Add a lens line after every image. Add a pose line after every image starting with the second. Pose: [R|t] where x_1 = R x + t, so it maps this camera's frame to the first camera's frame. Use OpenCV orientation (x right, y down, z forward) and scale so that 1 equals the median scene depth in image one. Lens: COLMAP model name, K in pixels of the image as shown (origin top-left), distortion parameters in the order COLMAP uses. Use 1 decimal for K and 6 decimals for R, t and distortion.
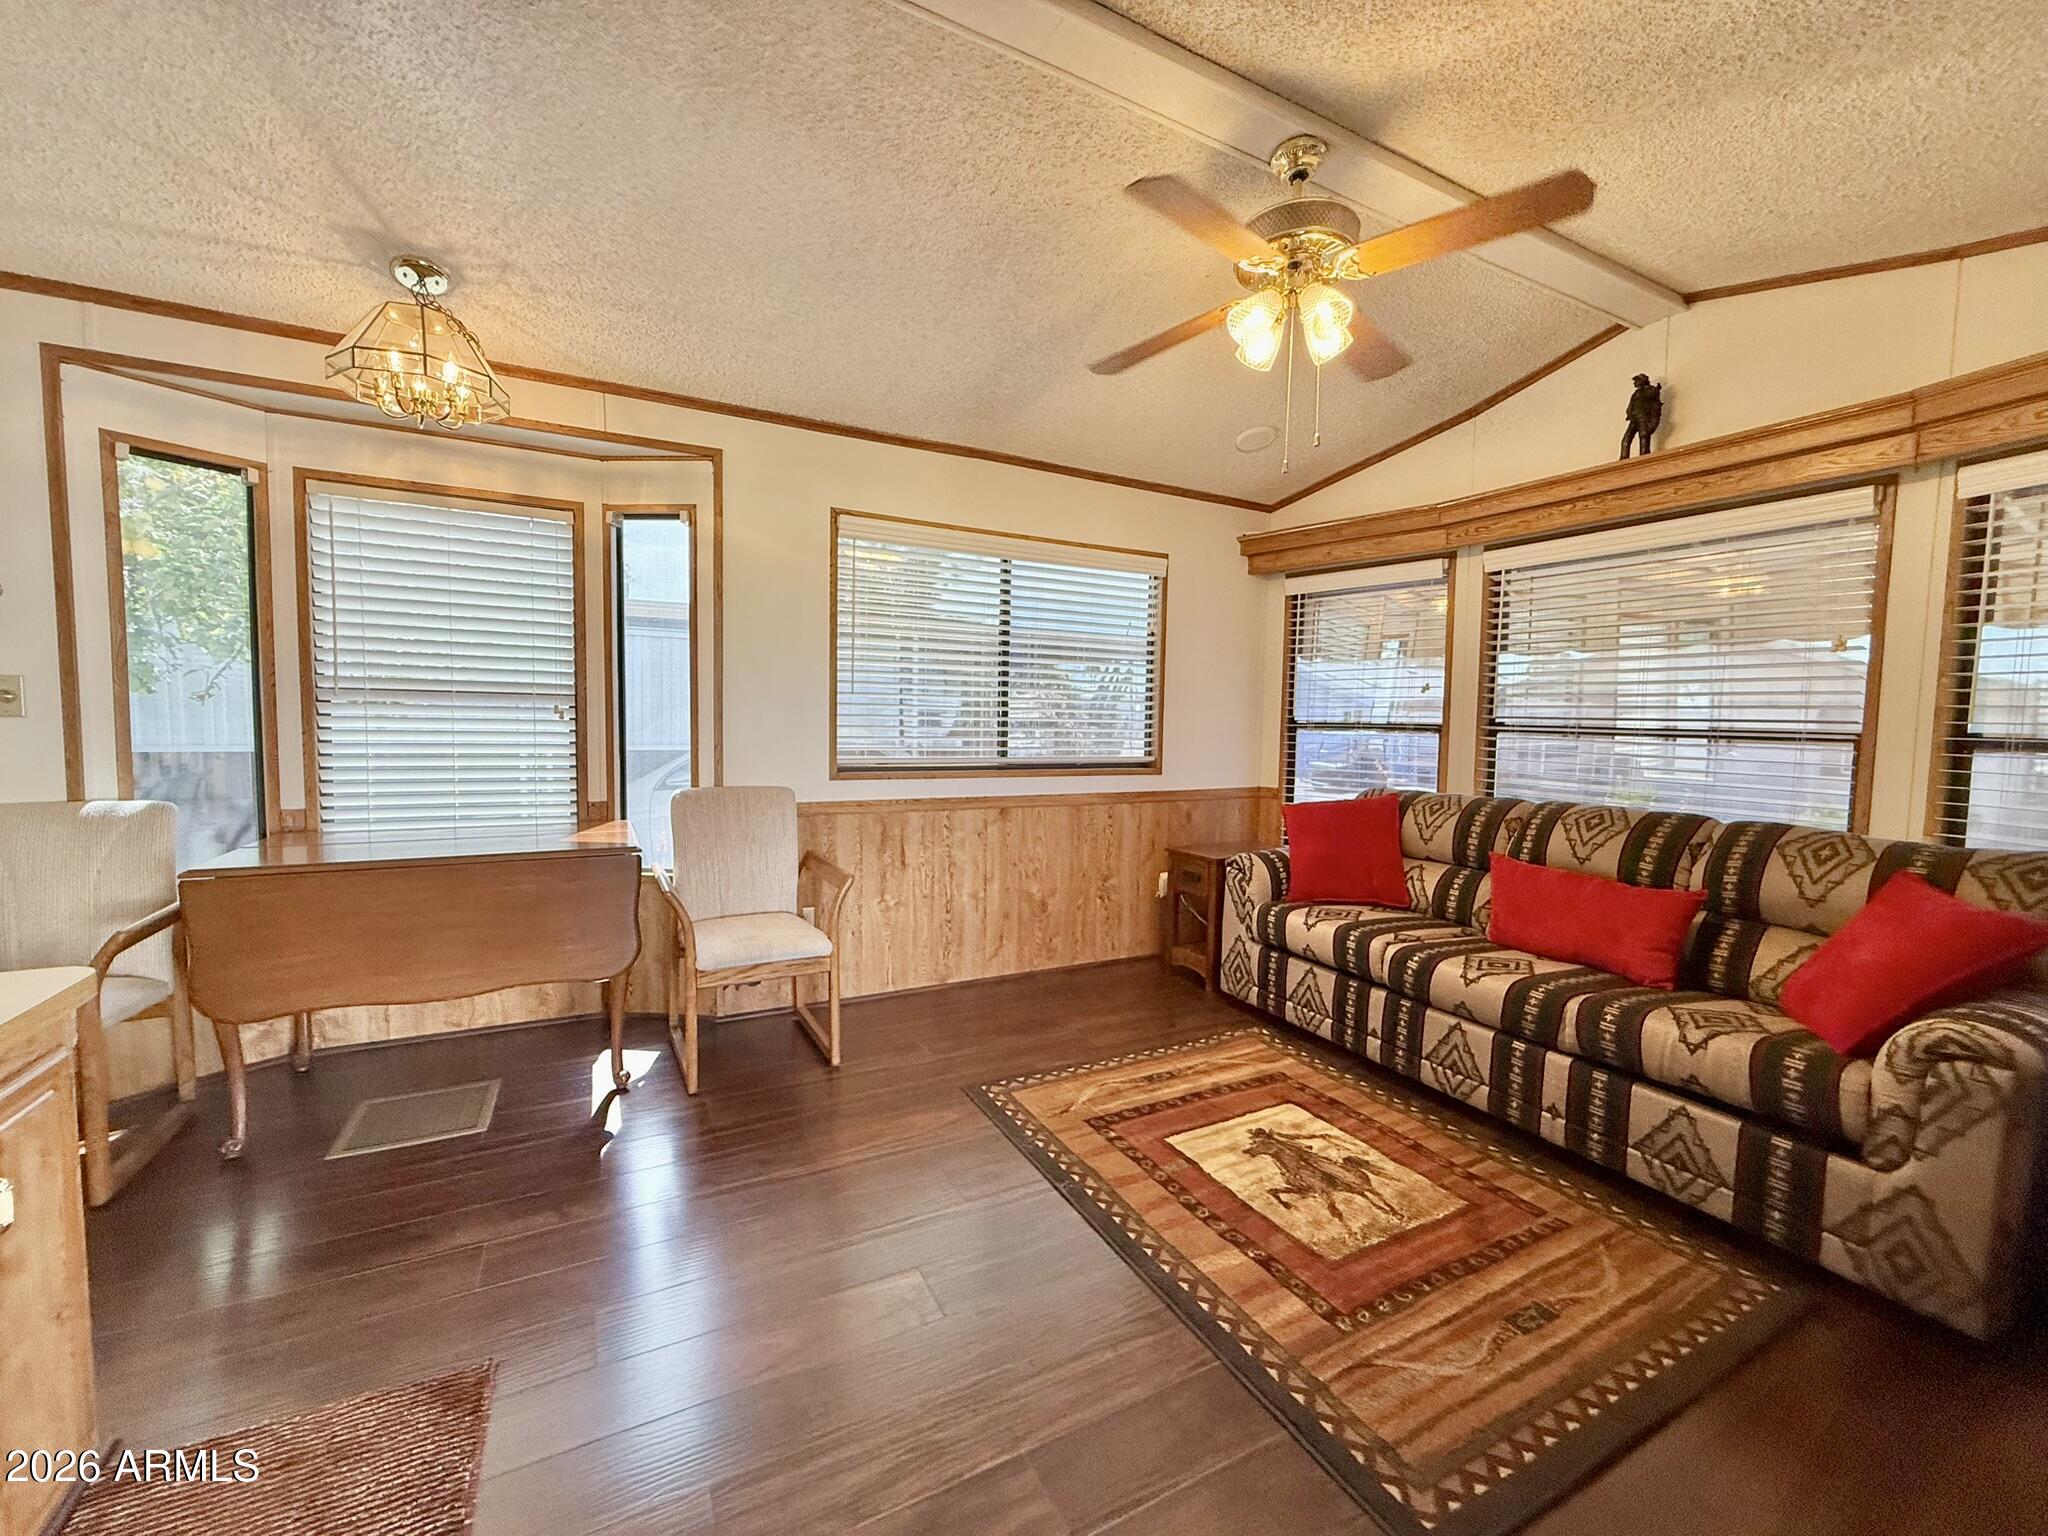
lens RADIAL K [[811.9, 0, 1018.7], [0, 811.9, 768.3], [0, 0, 1]] dist [0.000403, -0.000207]
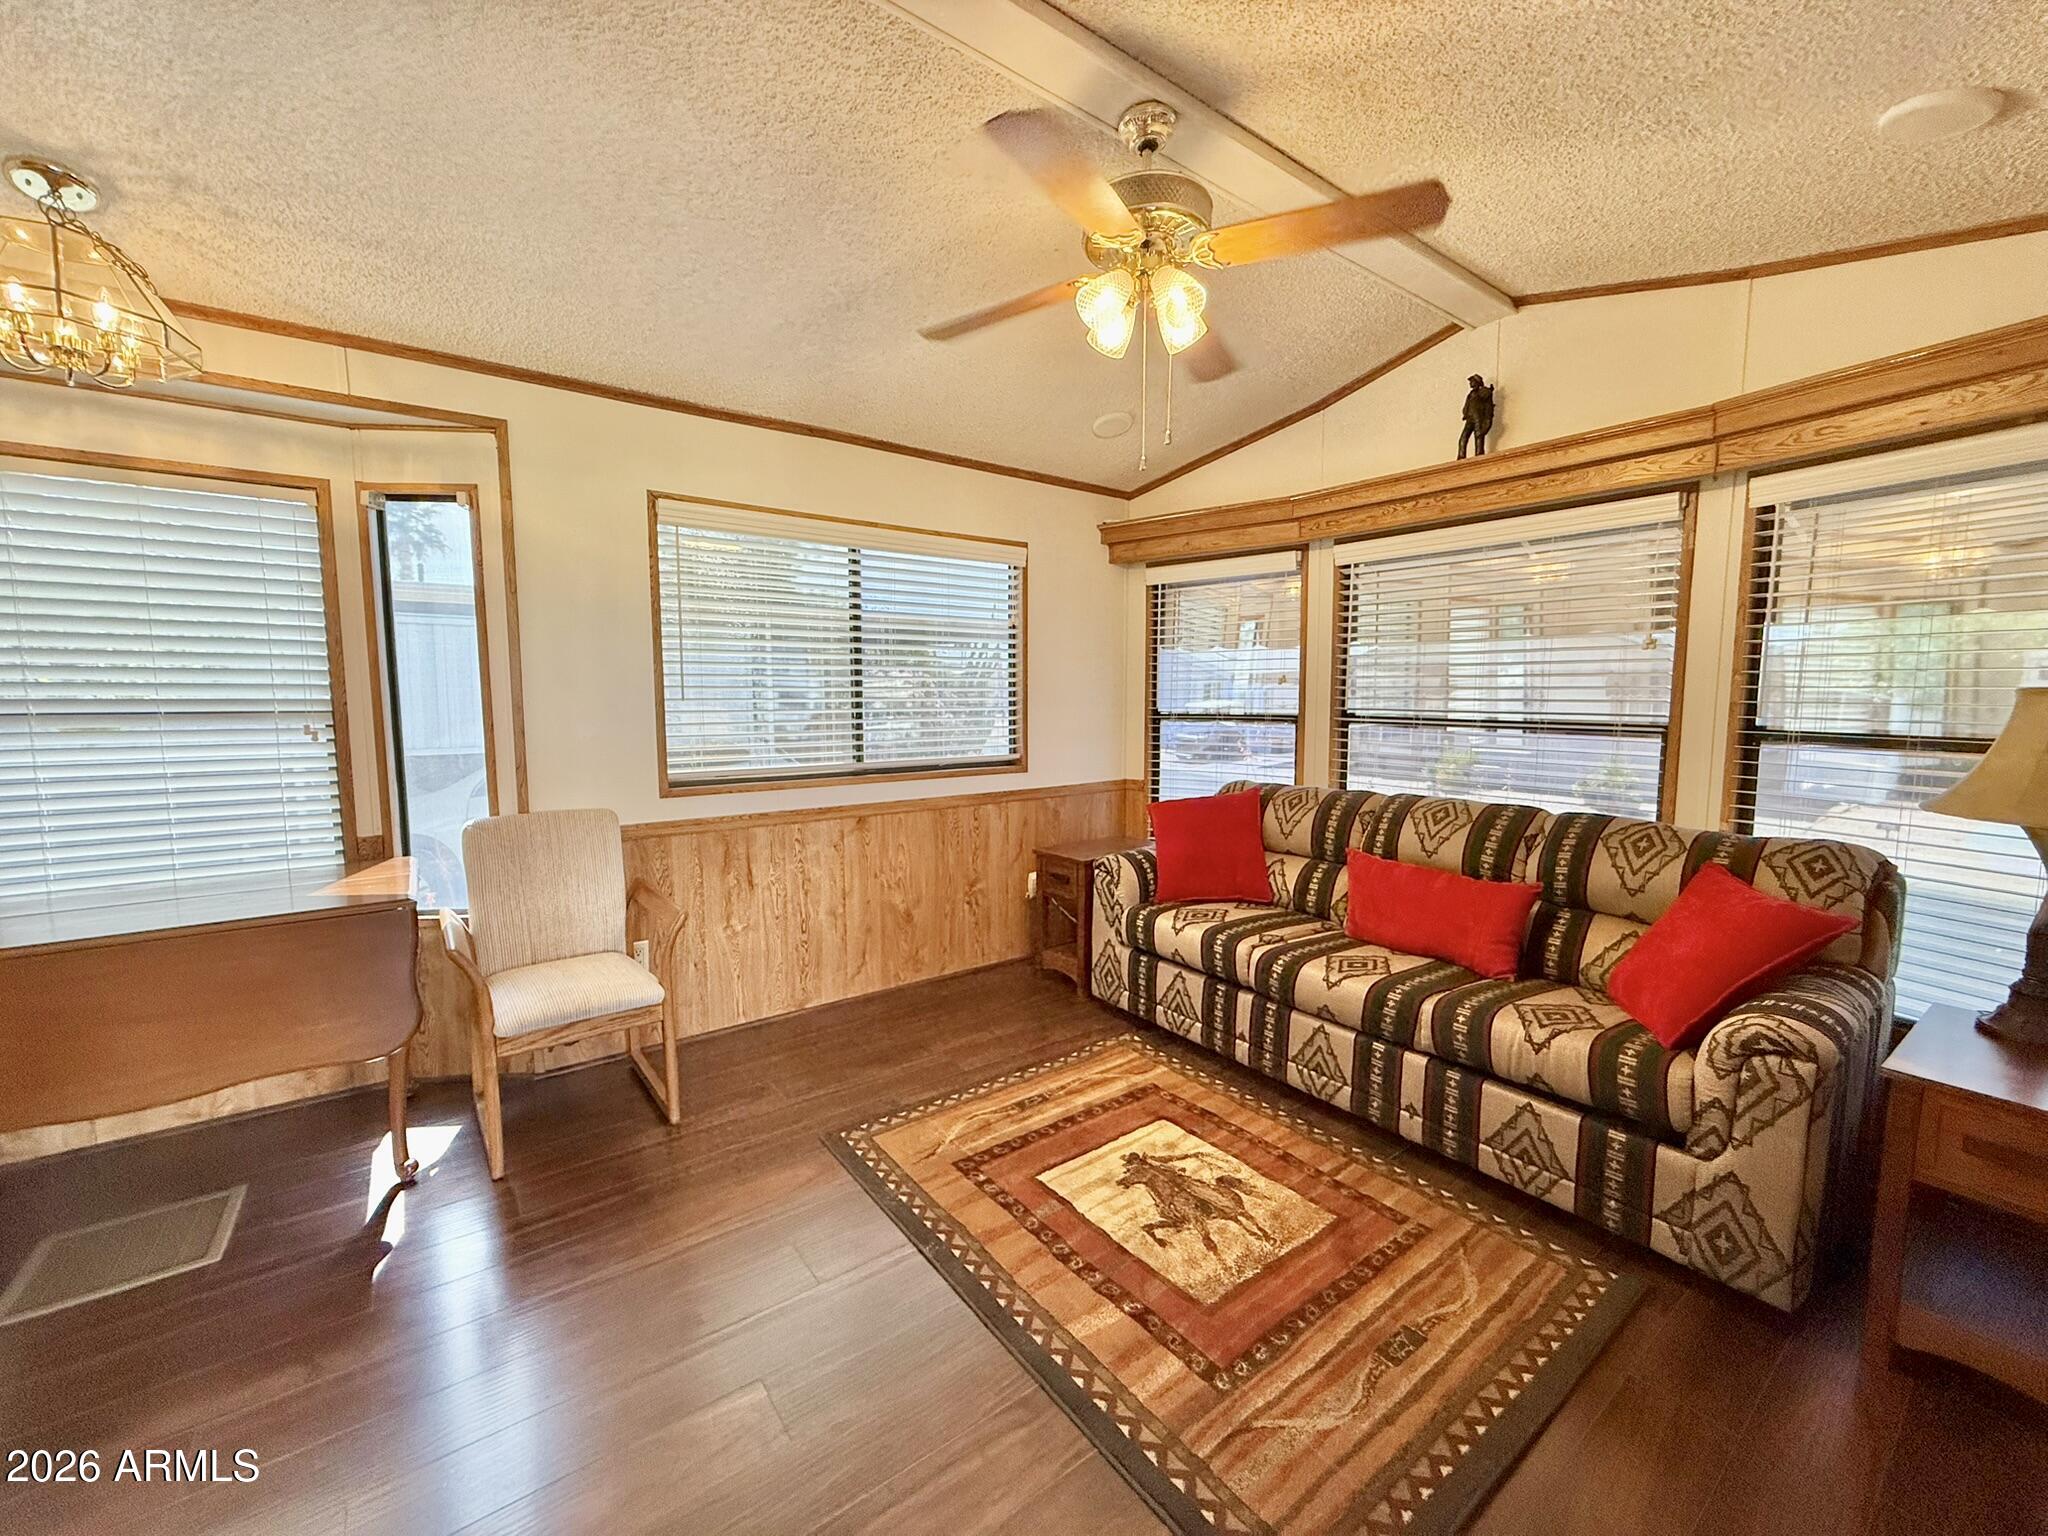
lens RADIAL K [[811.9, 0, 1018.7], [0, 811.9, 768.3], [0, 0, 1]] dist [0.000403, -0.000207]
pose [[0.987503, -0.034255, 0.153836, 0.025856], [0.029329, 0.998985, 0.034179, -0.045897], [-0.154850, -0.029240, 0.987505, 0.070633]]
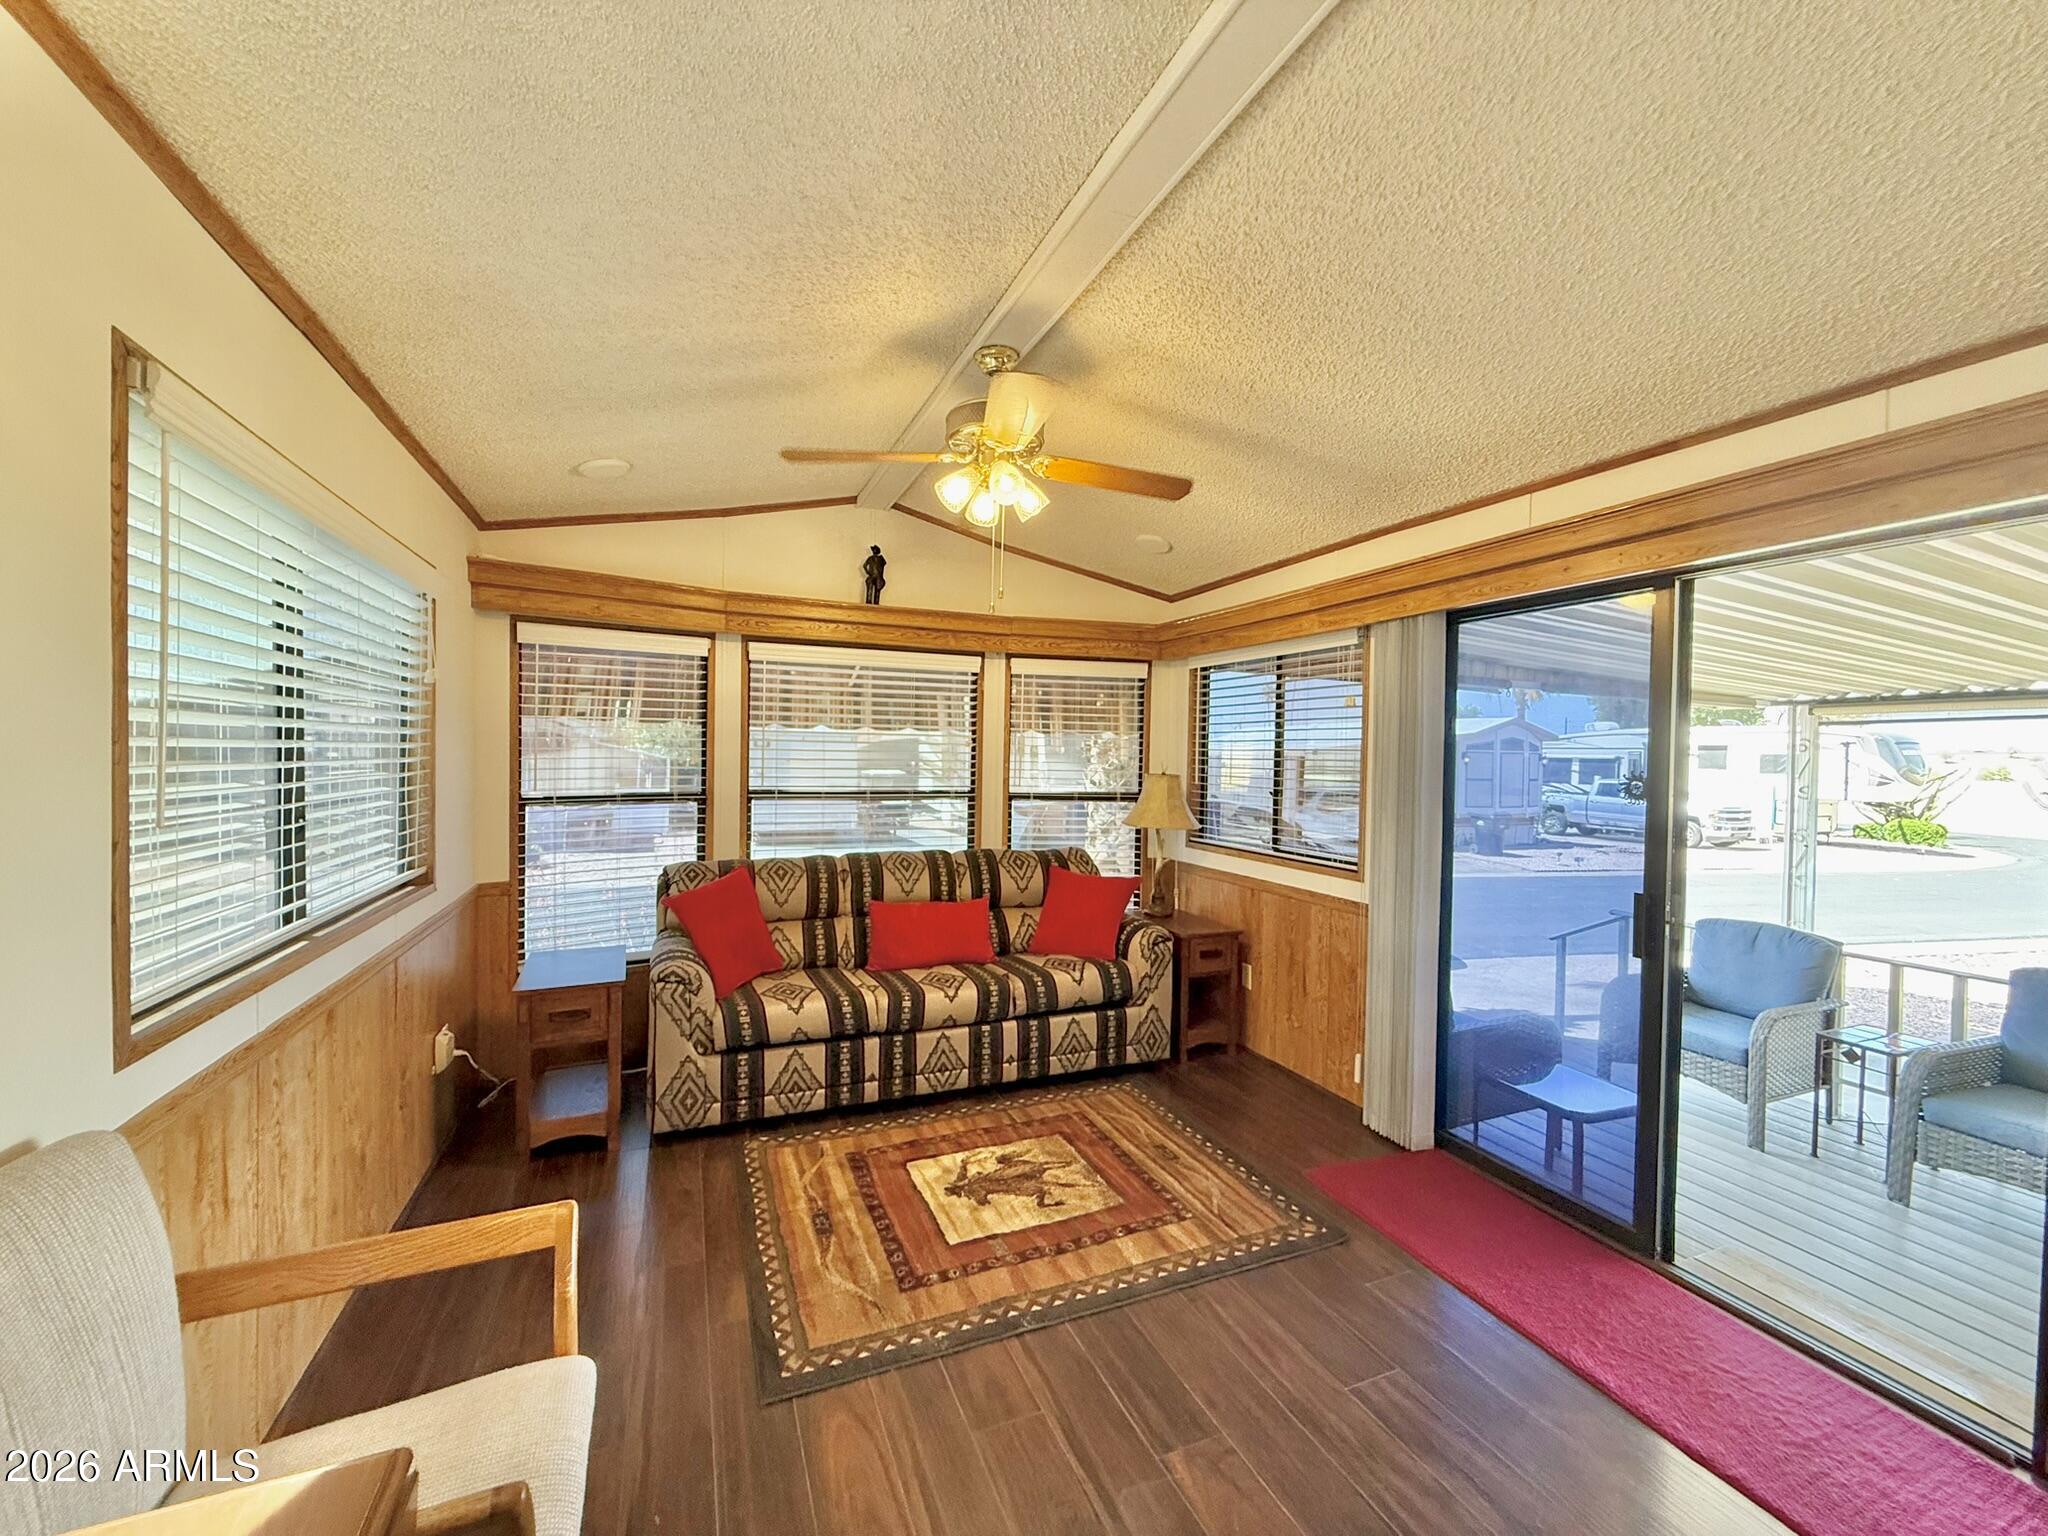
lens RADIAL K [[811.9, 0, 1018.7], [0, 811.9, 768.3], [0, 0, 1]] dist [0.000403, -0.000207]
pose [[0.086621, -0.035046, 0.995625, -0.687645], [0.052937, 0.998131, 0.030528, -0.136226], [-0.994834, 0.050061, 0.088314, 0.694049]]
